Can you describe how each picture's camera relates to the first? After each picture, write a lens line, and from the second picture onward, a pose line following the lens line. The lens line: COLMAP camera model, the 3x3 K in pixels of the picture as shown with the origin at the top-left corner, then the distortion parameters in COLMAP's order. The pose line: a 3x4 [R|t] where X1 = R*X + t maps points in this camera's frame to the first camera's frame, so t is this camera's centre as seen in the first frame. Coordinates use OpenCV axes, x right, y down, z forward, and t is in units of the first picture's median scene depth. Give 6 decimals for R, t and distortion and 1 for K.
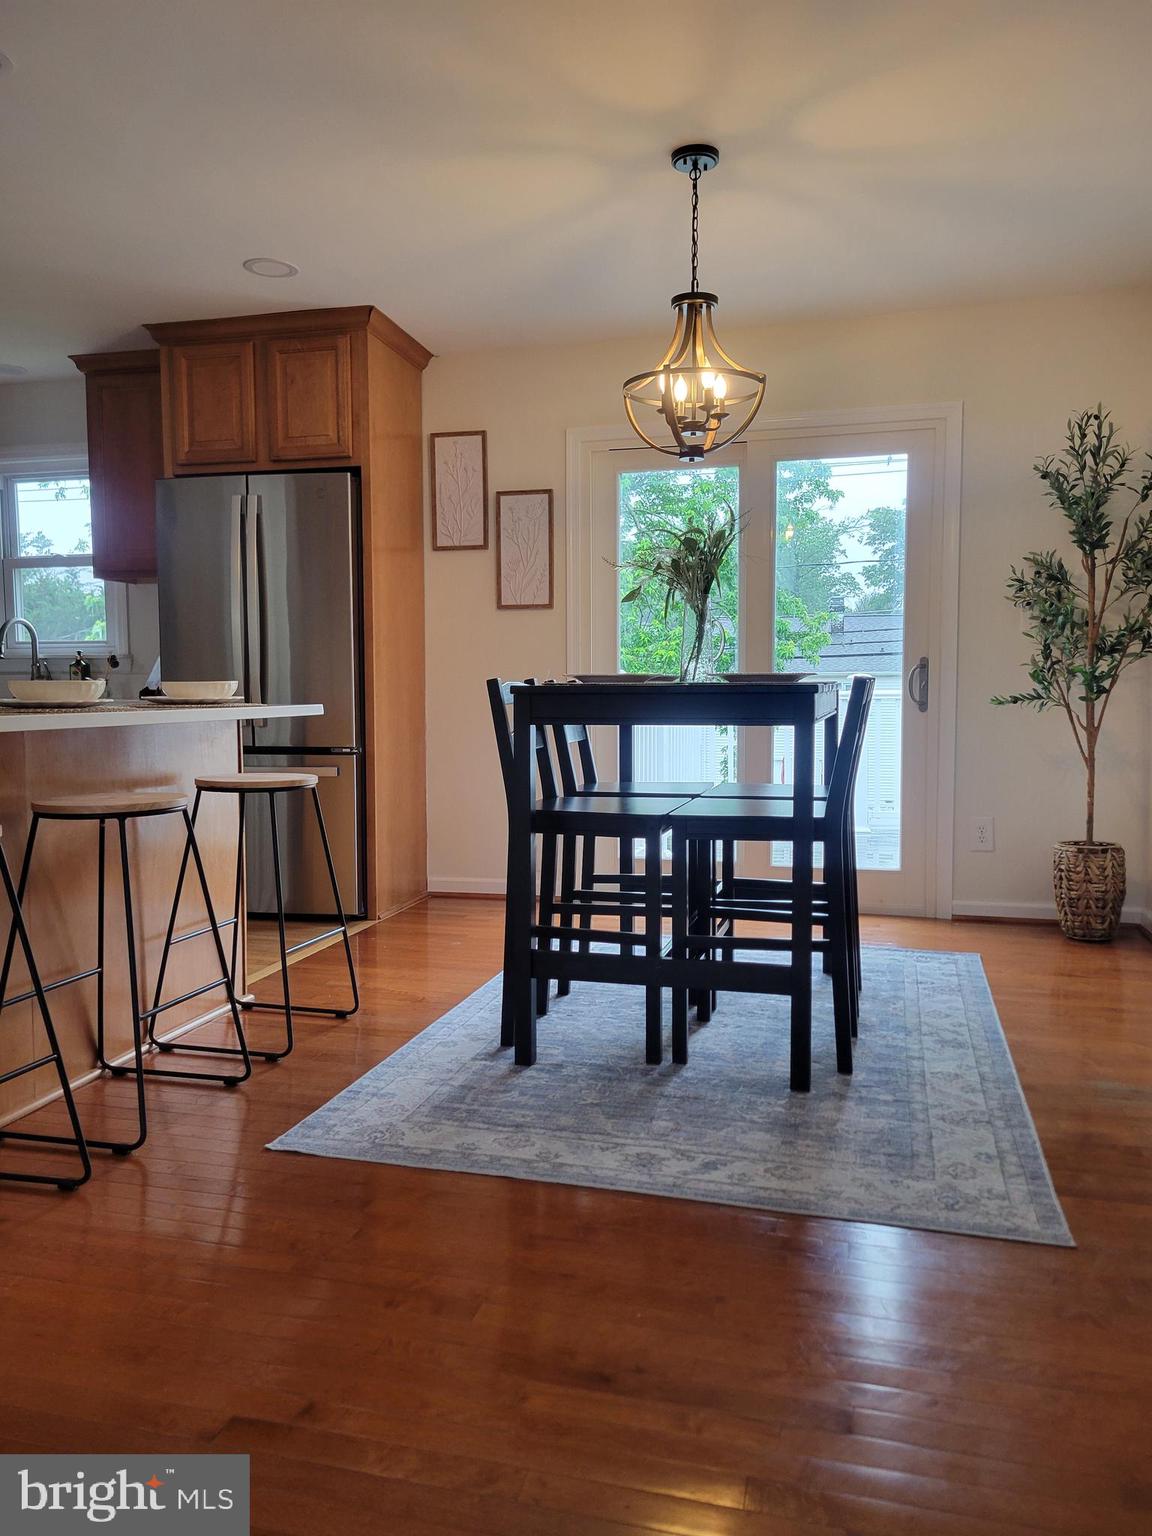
lens RADIAL K [[1154.2, 0, 575.4], [0, 1154.2, 767.7], [0, 0, 1]] dist [0.062159, -0.043564]
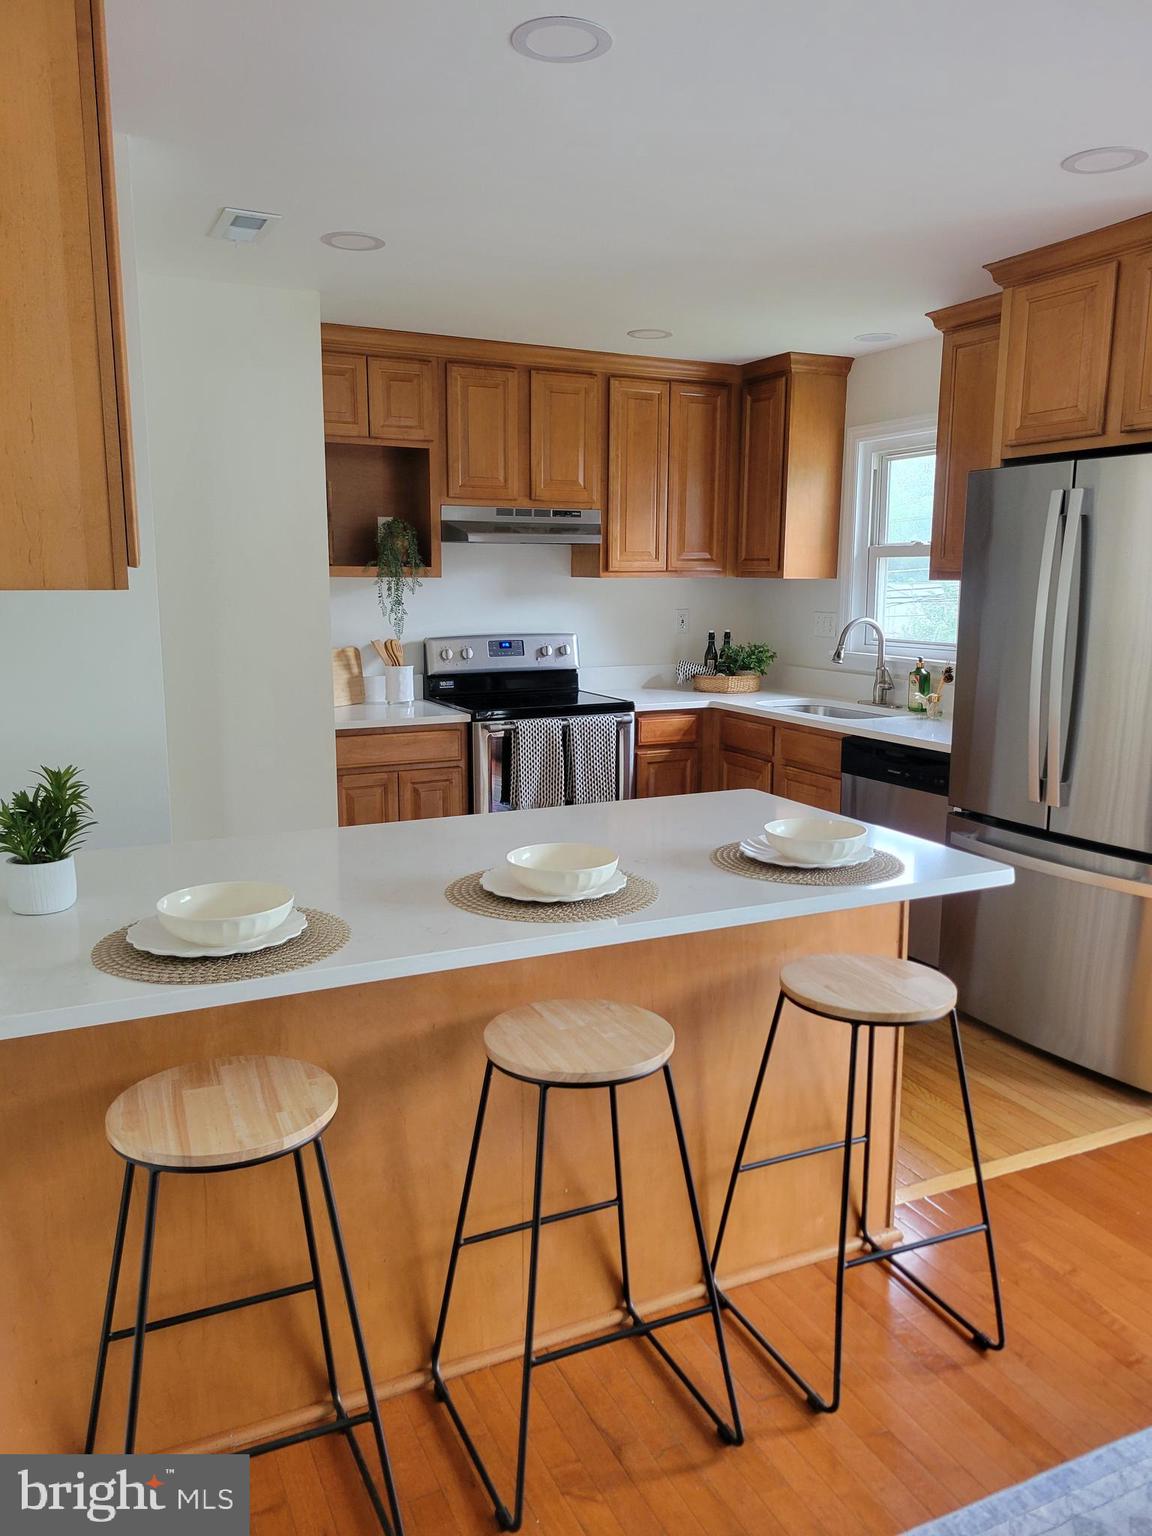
lens RADIAL K [[1154.2, 0, 580.0], [0, 1154.2, 769.4], [0, 0, 1]] dist [0.062159, -0.043564]
pose [[0.657349, 0.134511, -0.741484, 0.072197], [-0.065145, 0.990401, 0.121914, -0.126358], [0.750765, -0.031836, 0.659802, 0.280779]]
